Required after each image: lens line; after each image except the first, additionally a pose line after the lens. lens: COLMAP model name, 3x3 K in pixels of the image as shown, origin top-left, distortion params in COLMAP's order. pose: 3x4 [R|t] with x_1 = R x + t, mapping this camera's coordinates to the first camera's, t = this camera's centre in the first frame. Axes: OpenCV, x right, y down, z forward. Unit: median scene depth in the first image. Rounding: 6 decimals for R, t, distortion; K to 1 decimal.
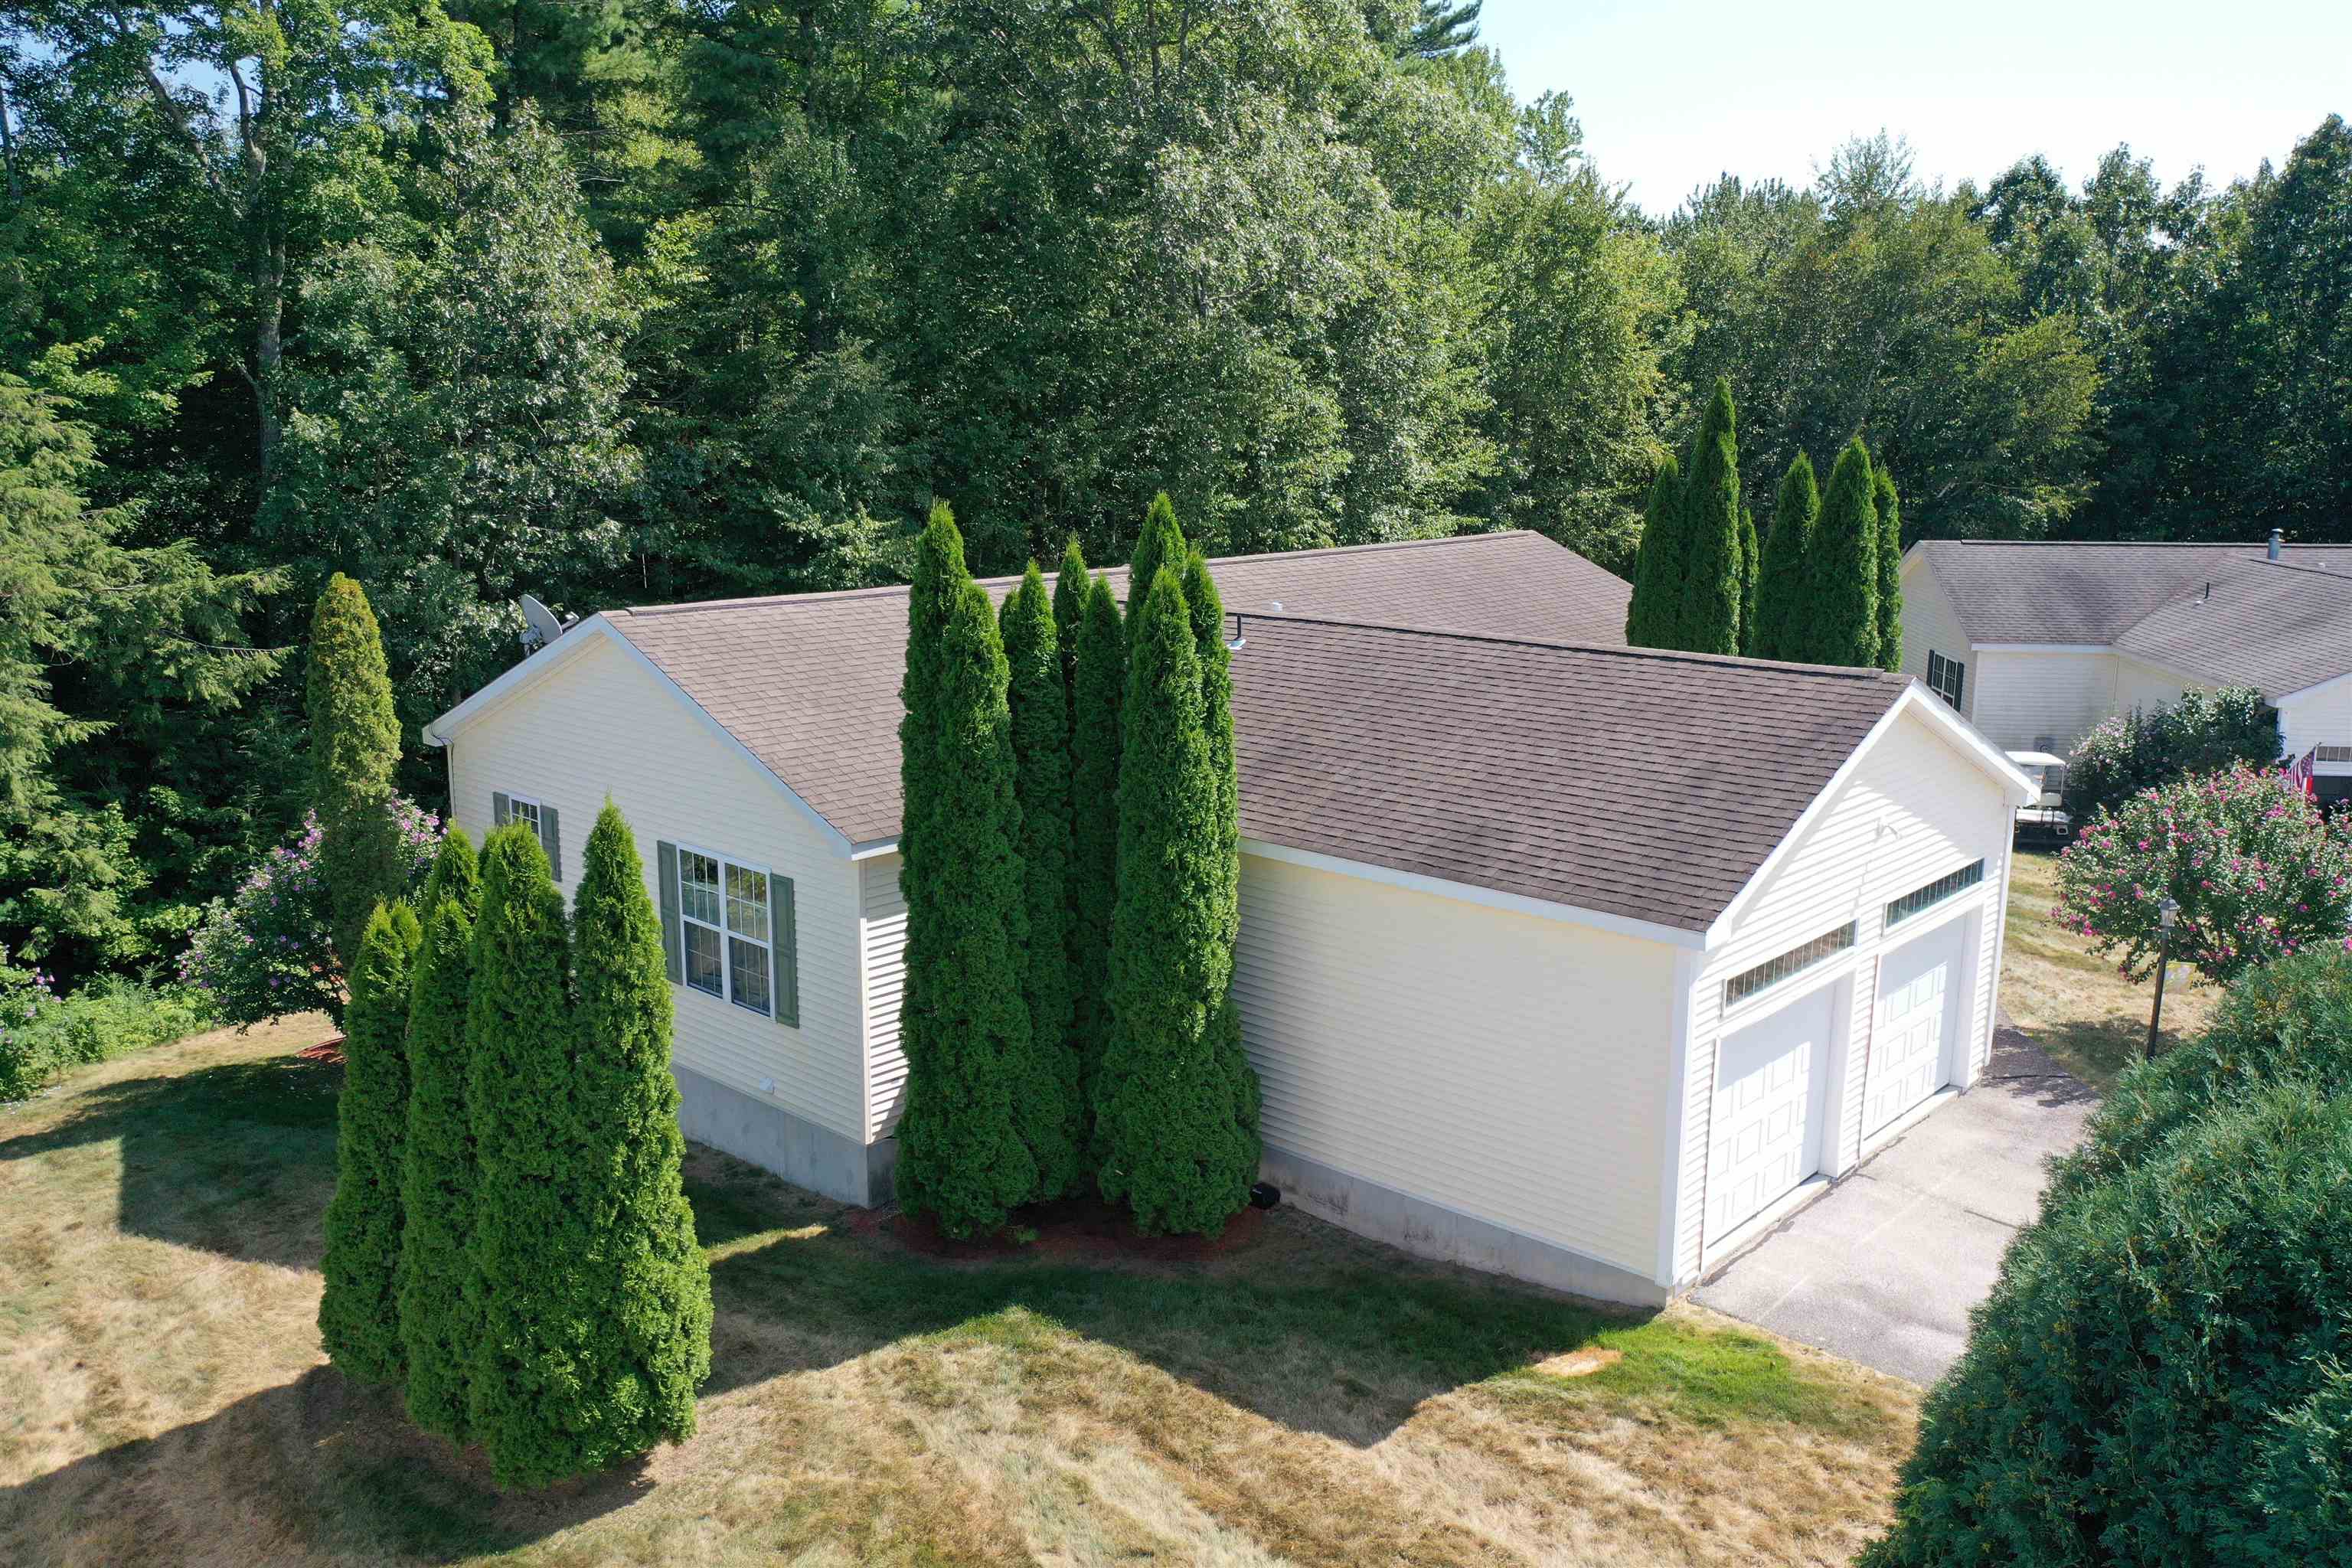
lens RADIAL K [[1853.6, 0, 1176.0], [0, 1853.6, 784.0], [0, 0, 1]] dist [0.000174, -0.001698]
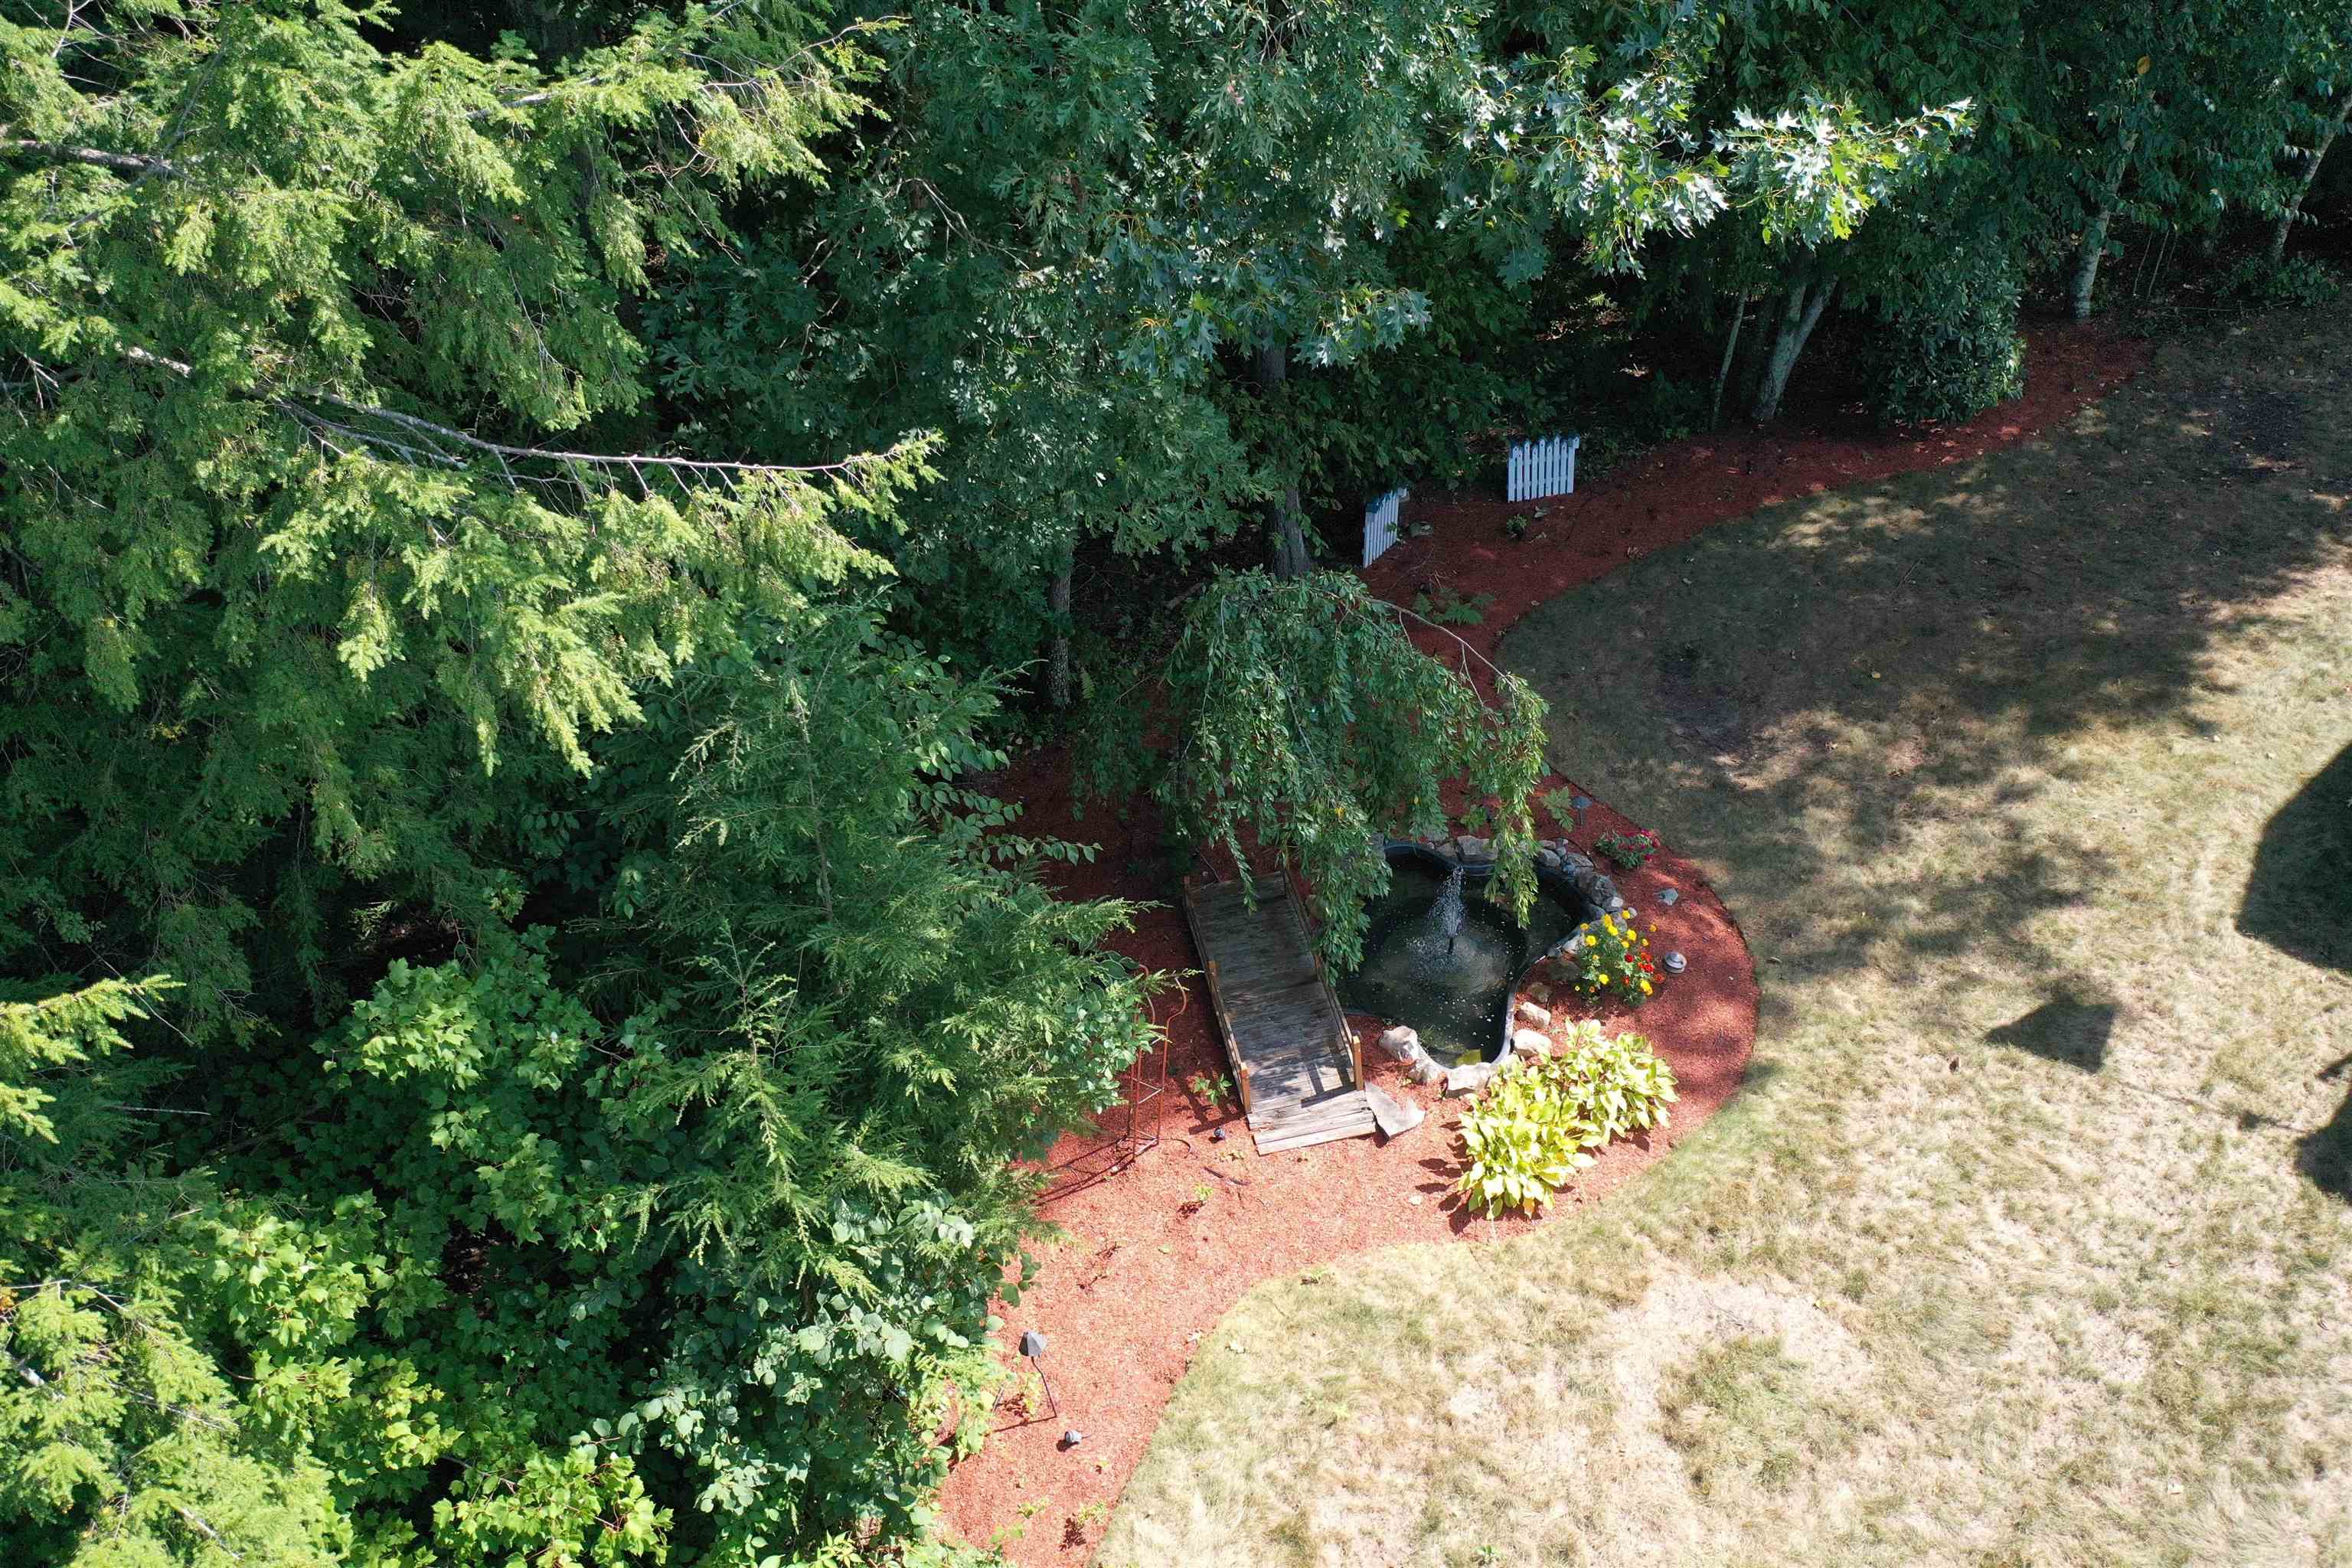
lens RADIAL K [[1857.4, 0, 1176.0], [0, 1857.4, 784.0], [0, 0, 1]] dist [-0.004656, -0.005154]
pose [[0.999781, 0.008154, -0.019264, -0.747741], [0.001451, 0.891662, 0.452700, -0.222927], [0.020869, -0.452629, 0.891455, 1.351690]]
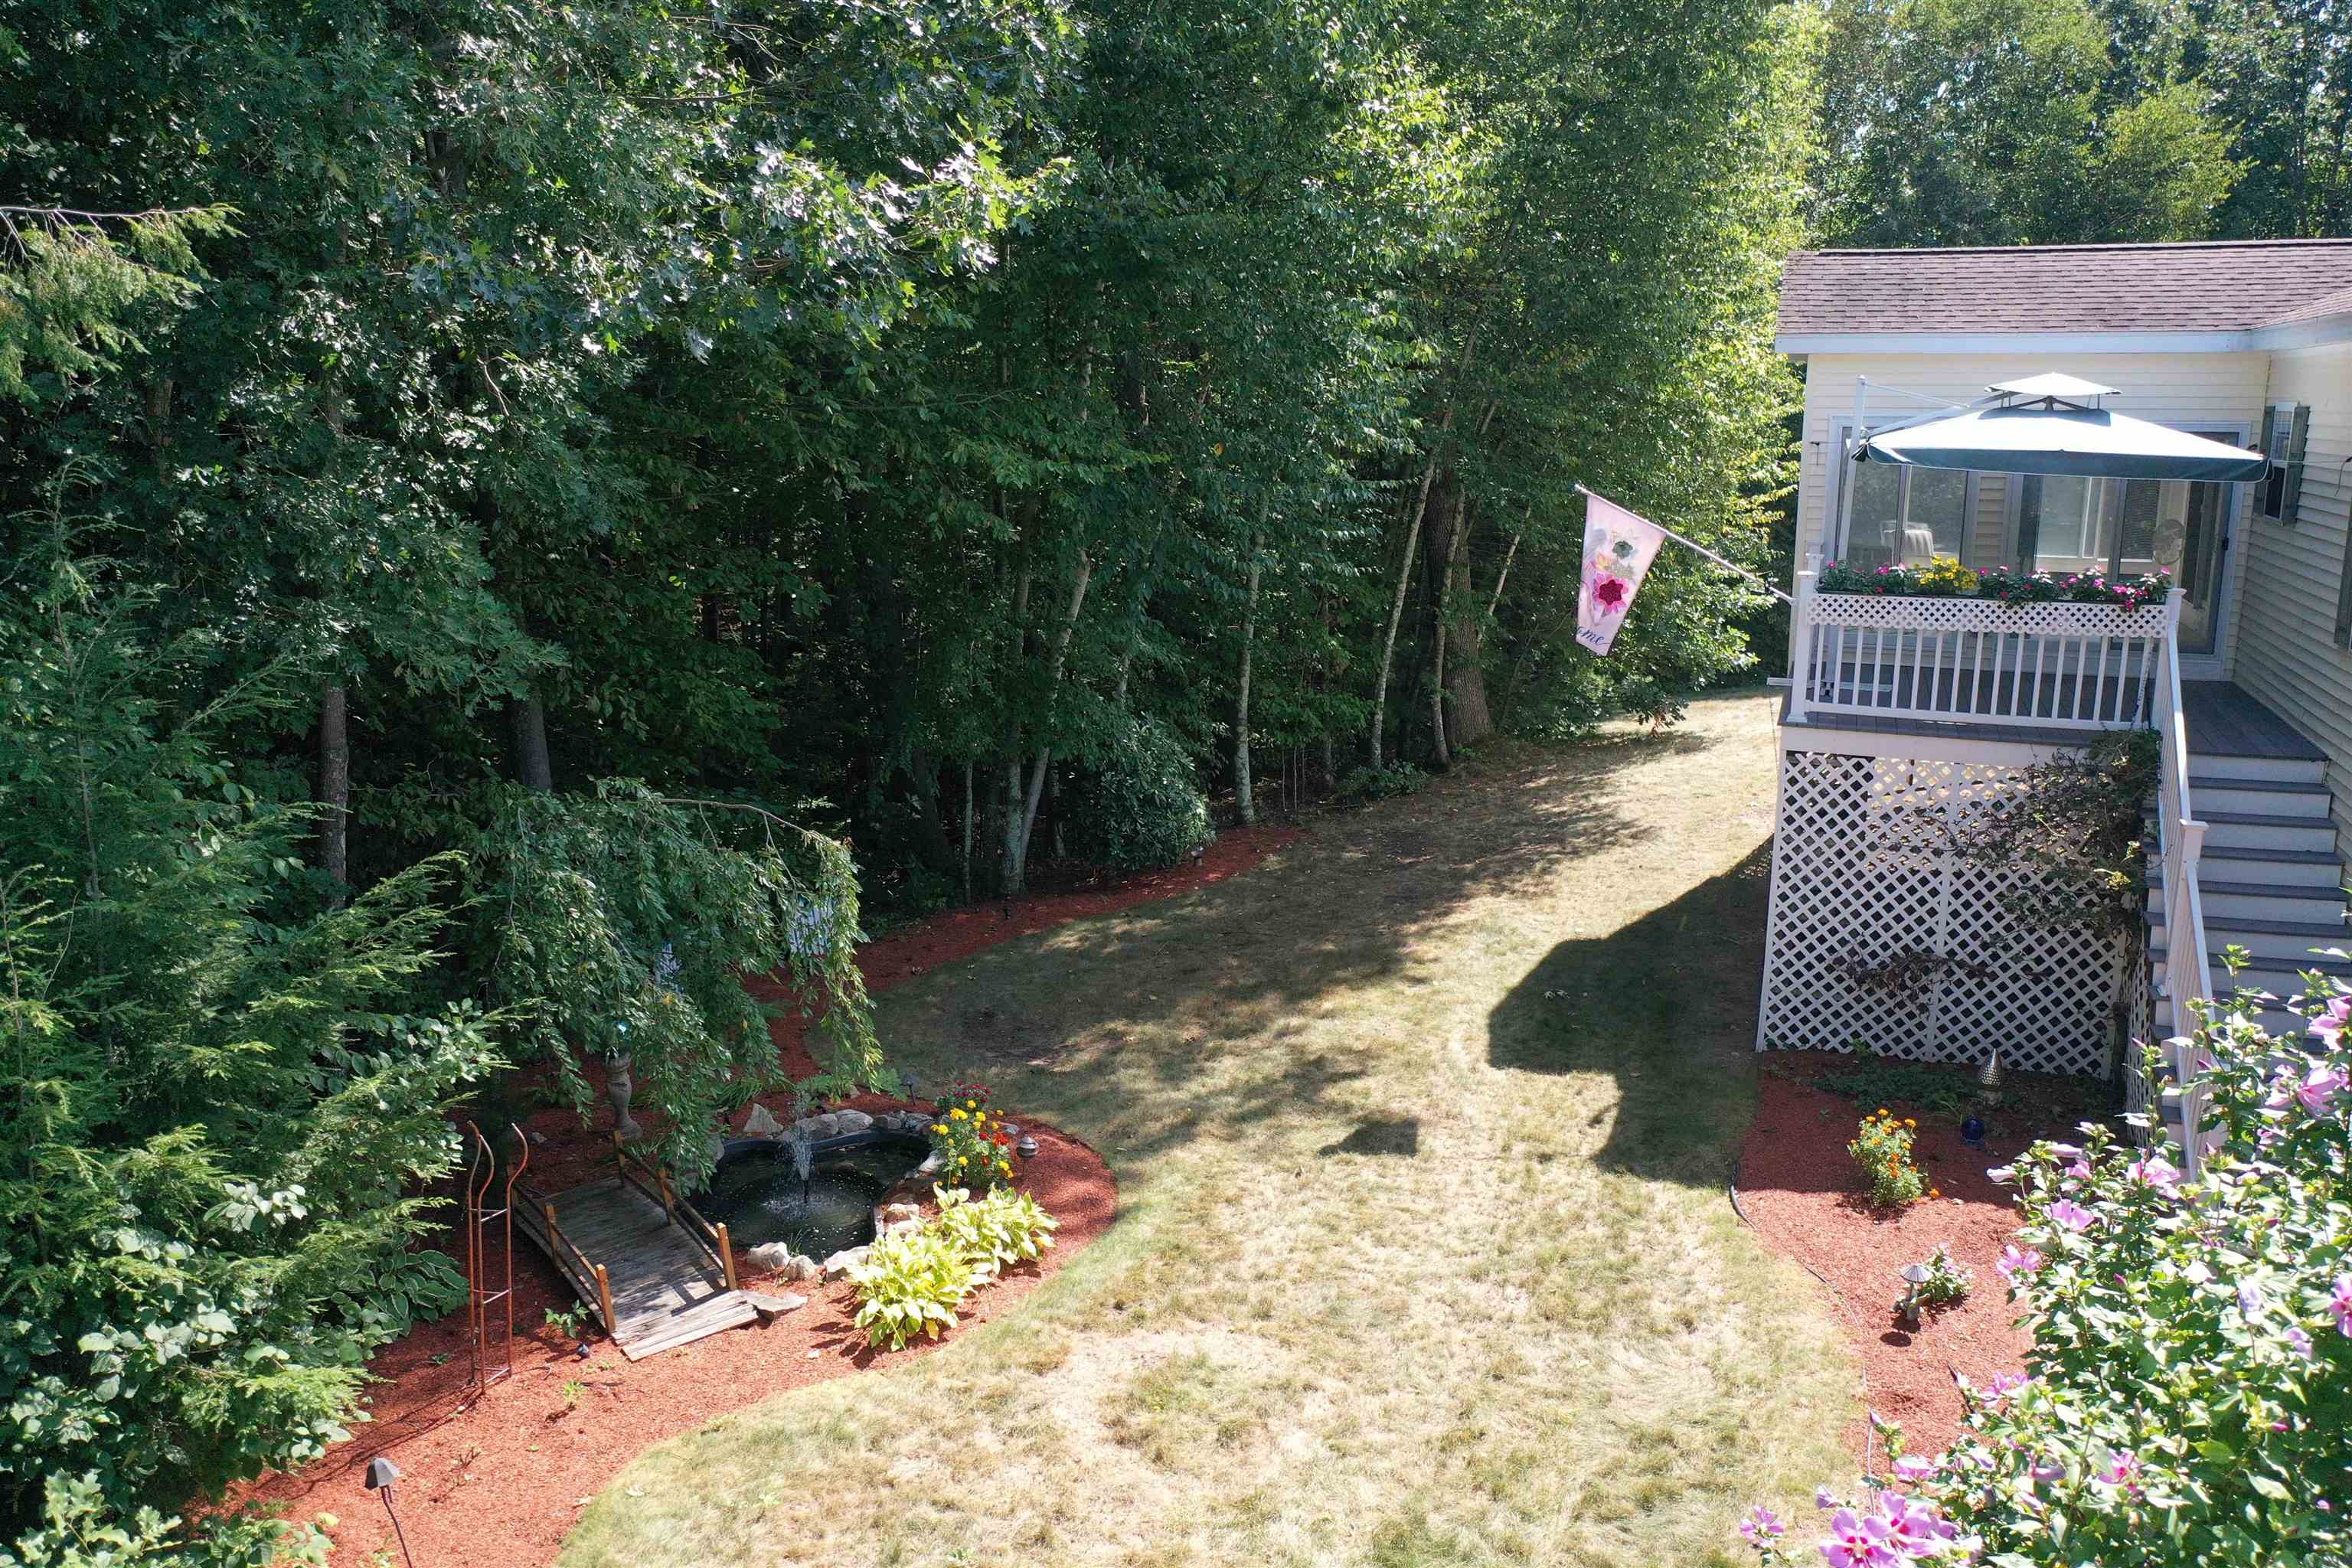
lens RADIAL K [[1871.1, 0, 1176.0], [0, 1871.1, 784.0], [0, 0, 1]] dist [-0.002631, -0.002776]
pose [[0.921643, -0.079069, 0.379898, -0.777248], [0.080324, 0.996690, 0.012575, -0.013521], [-0.379635, 0.018925, 0.924943, 1.273778]]
